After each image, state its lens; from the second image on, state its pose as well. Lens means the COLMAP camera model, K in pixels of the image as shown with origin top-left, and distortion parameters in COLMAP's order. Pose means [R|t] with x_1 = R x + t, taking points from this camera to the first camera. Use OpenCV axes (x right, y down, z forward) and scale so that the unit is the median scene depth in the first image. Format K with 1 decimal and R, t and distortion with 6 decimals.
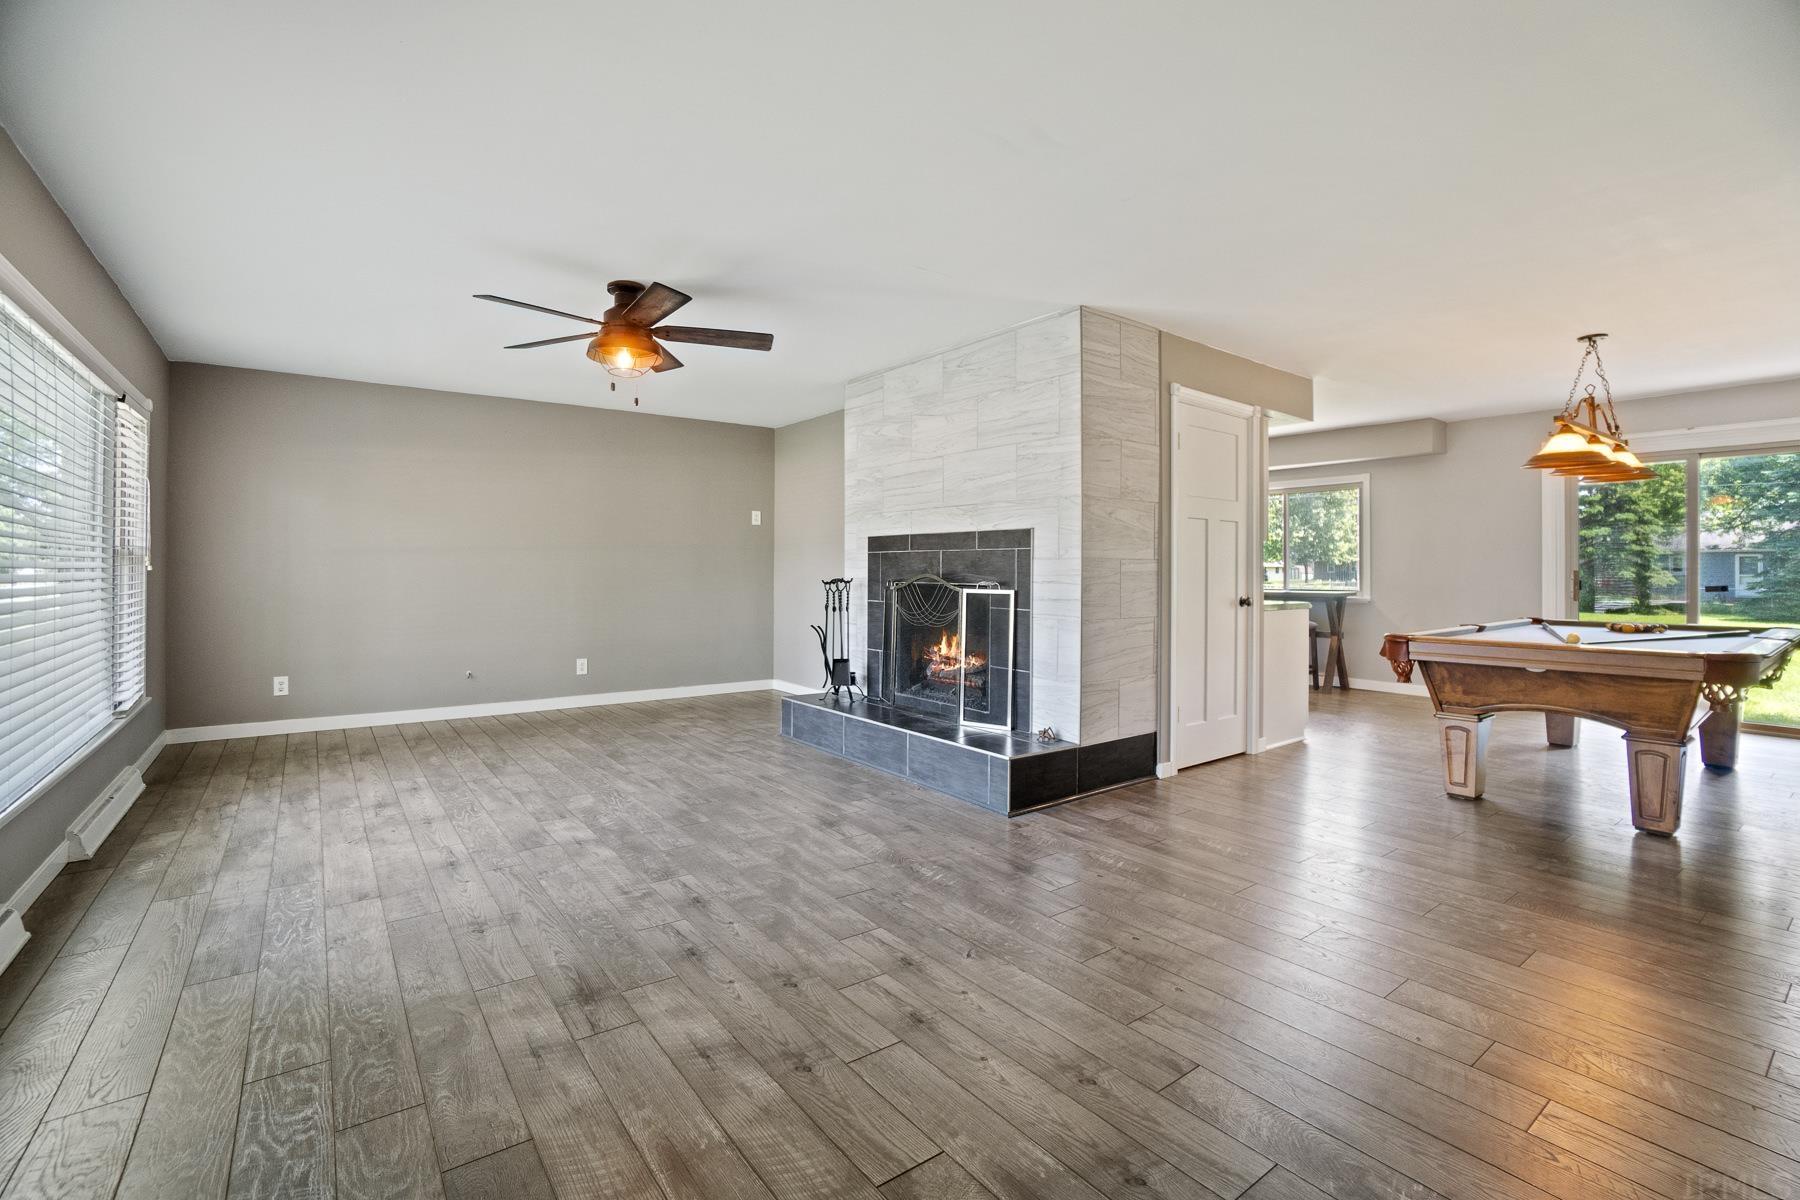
lens RADIAL K [[817.5, 0, 901.5], [0, 817.5, 577.1], [0, 0, 1]] dist [-0.066582, 0.027041]
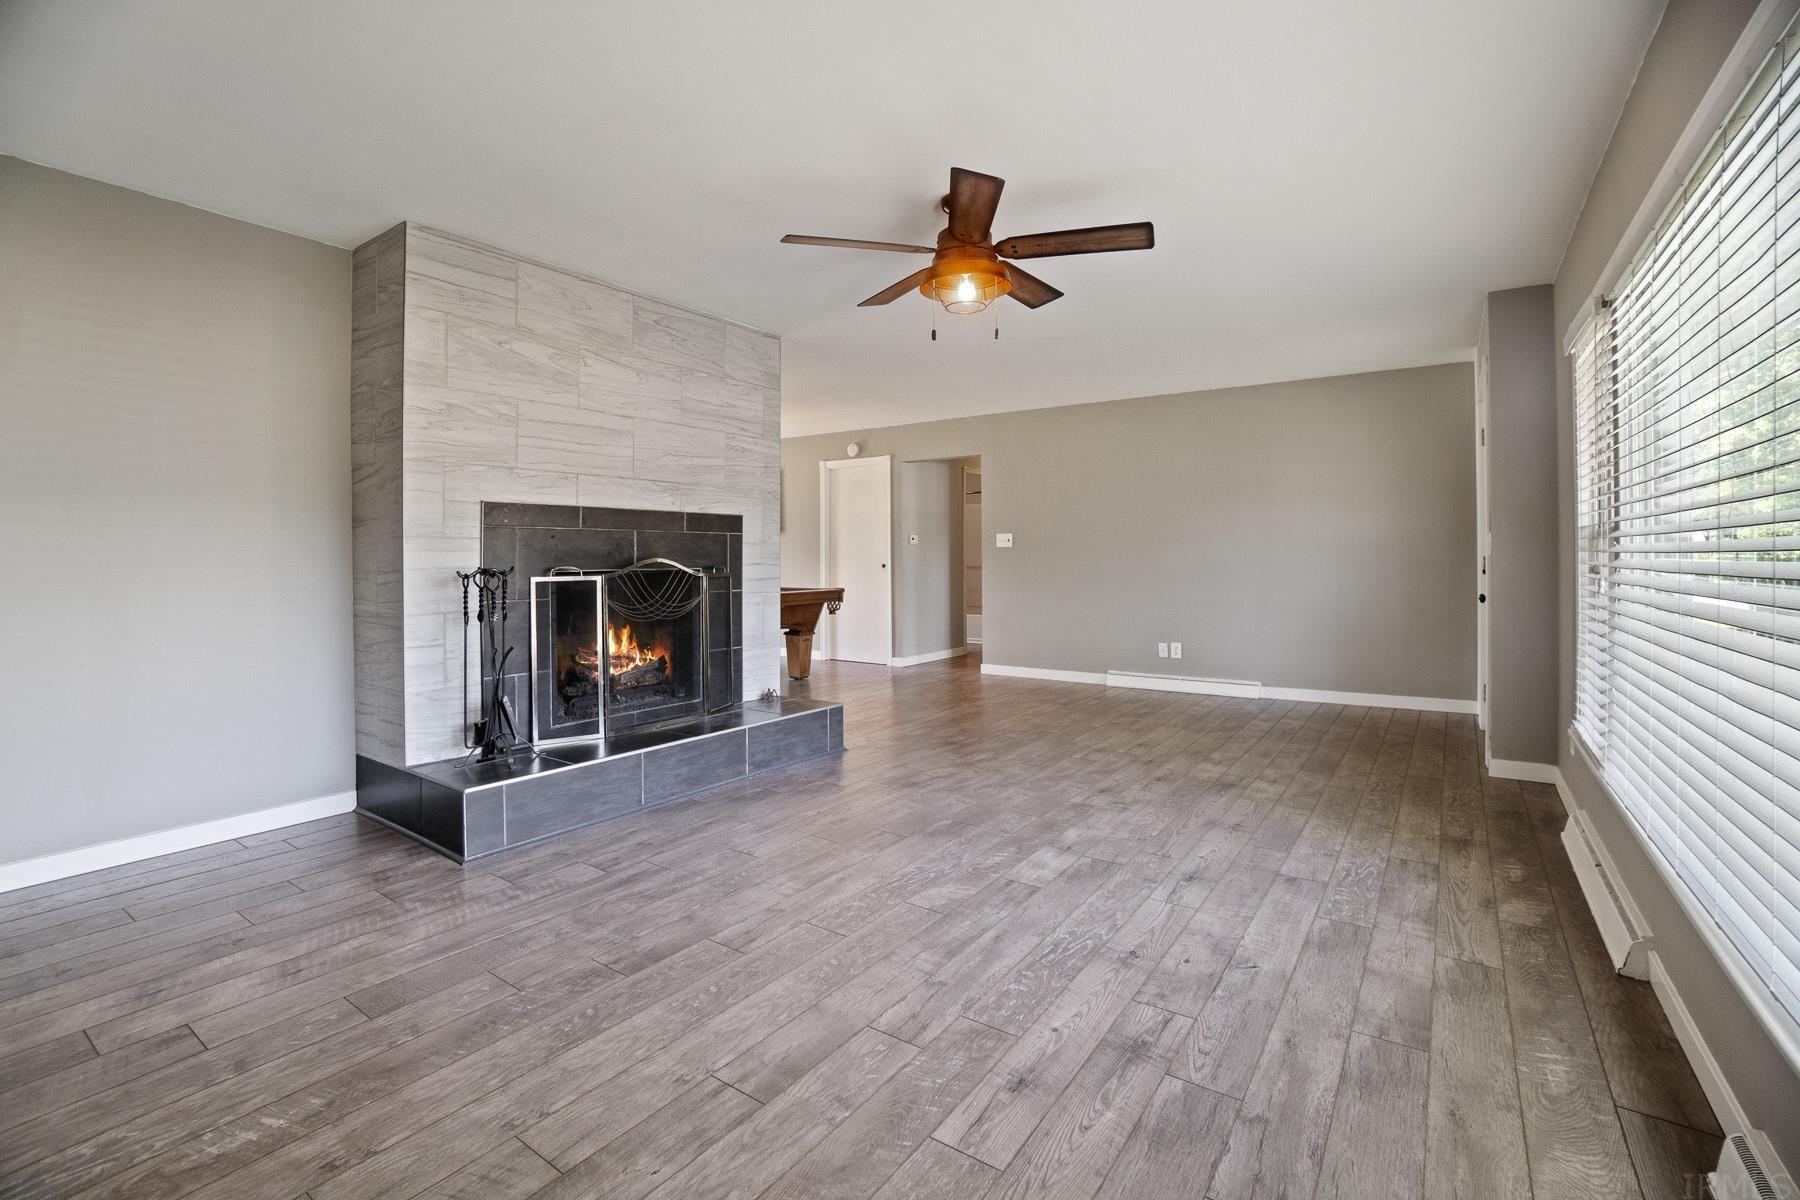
lens RADIAL K [[817.5, 0, 901.5], [0, 817.5, 577.1], [0, 0, 1]] dist [-0.066582, 0.027041]
pose [[-0.323370, -0.029889, 0.945800, -1.135640], [0.007213, 0.999394, 0.034049, -0.015192], [-0.946245, 0.017833, -0.322959, 1.383321]]
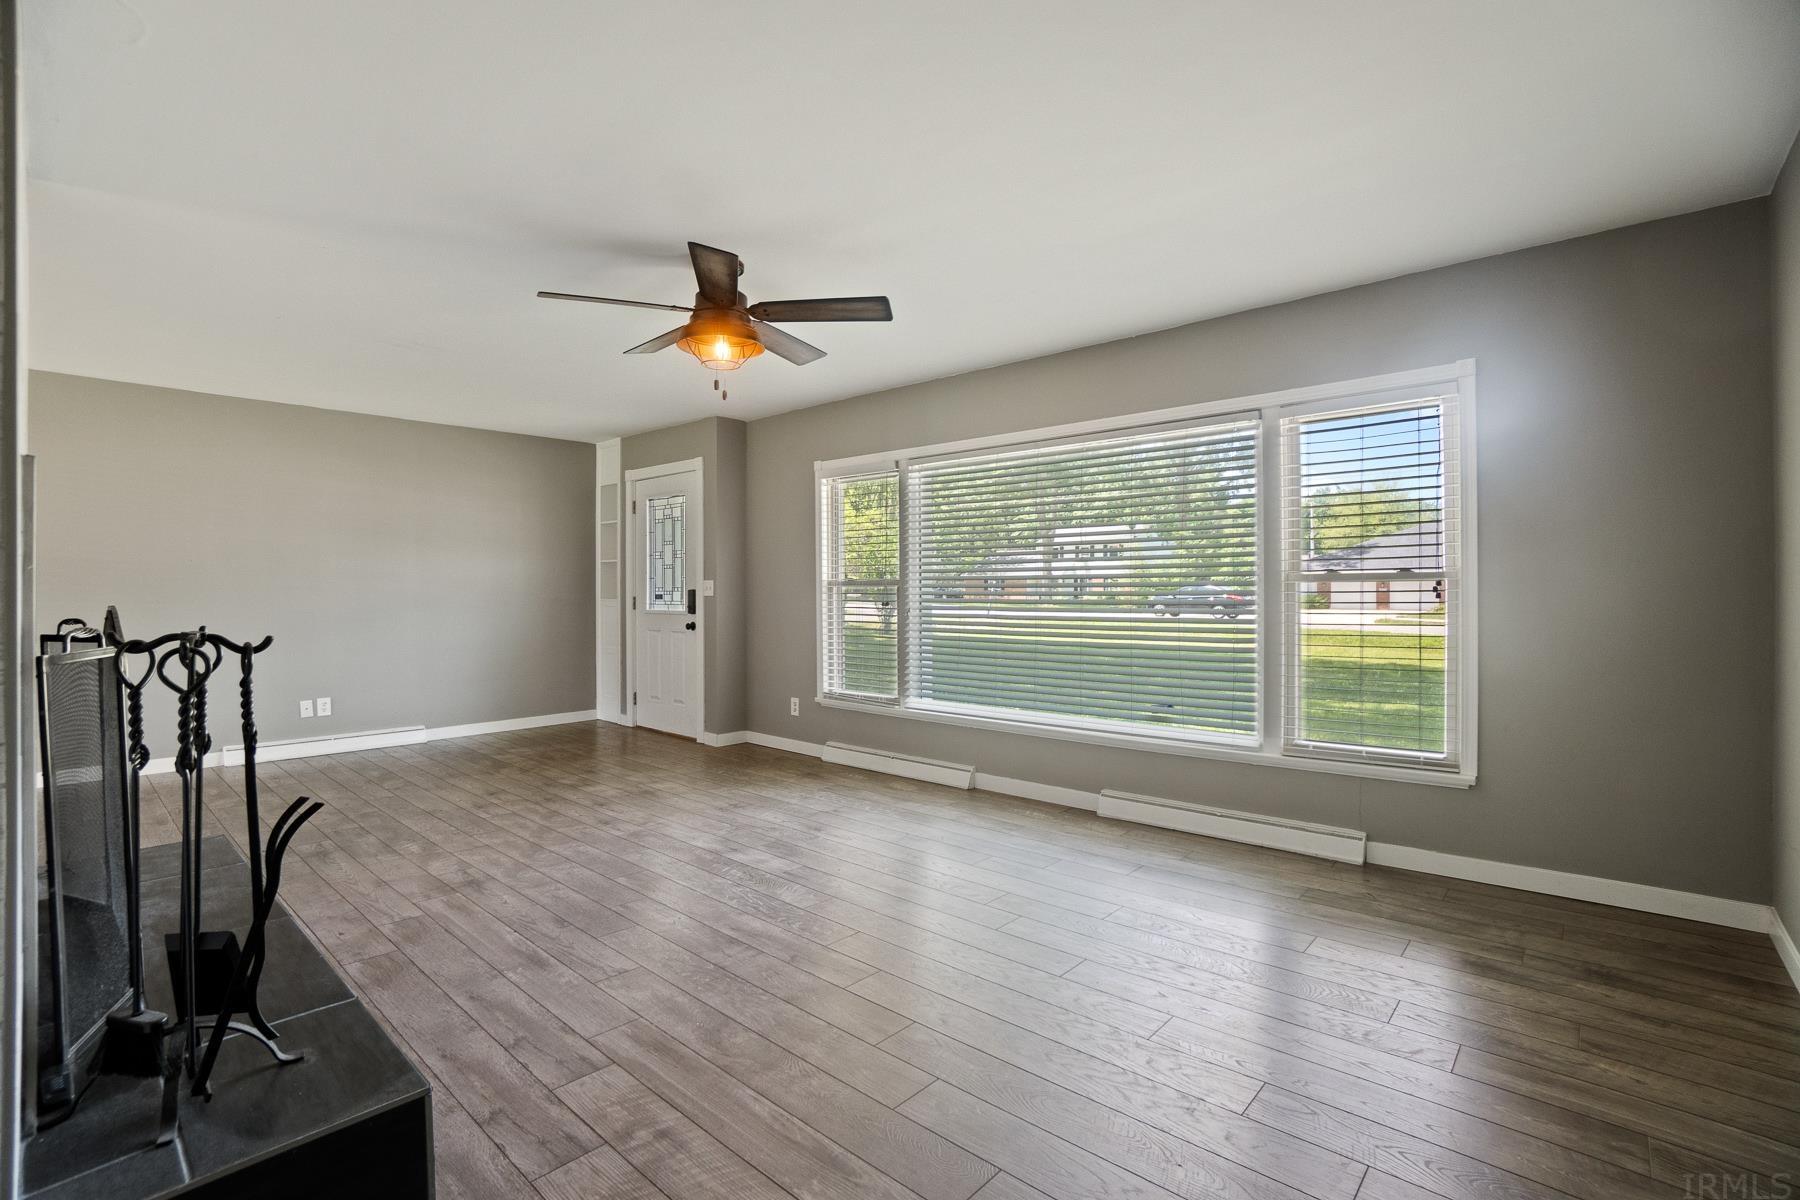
lens RADIAL K [[817.5, 0, 901.5], [0, 817.5, 577.1], [0, 0, 1]] dist [-0.066582, 0.027041]
pose [[-0.979386, -0.006806, -0.201881, -0.373441], [-0.004186, 0.999901, -0.013398, -0.020521], [0.201953, -0.012277, -0.979318, 1.979933]]
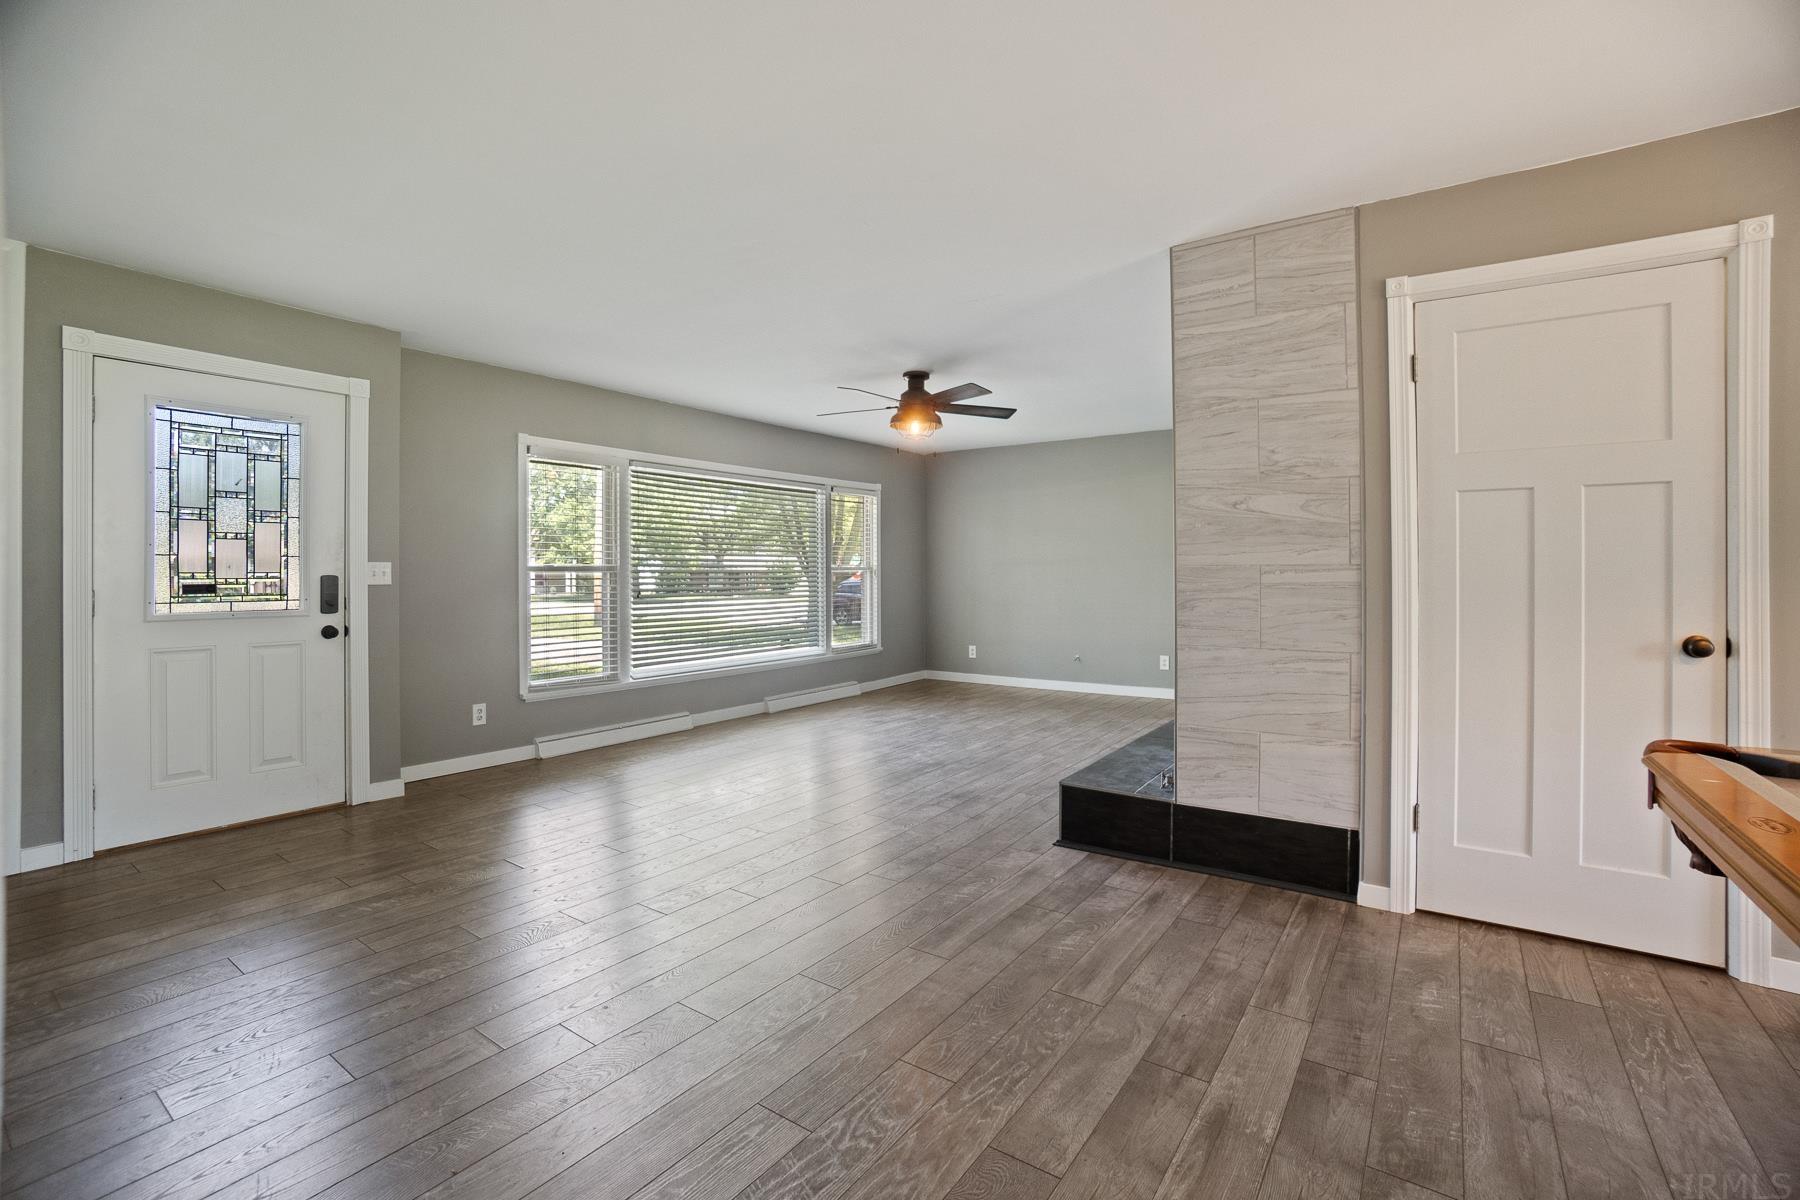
lens RADIAL K [[789.5, 0, 876.8], [0, 789.5, 578.0], [0, 0, 1]] dist [-0.061077, 0.017408]
pose [[0.287663, 0.001690, -0.957730, 0.981840], [-0.000620, 0.999999, 0.001579, -0.014508], [0.957731, 0.000140, 0.287664, 0.567877]]
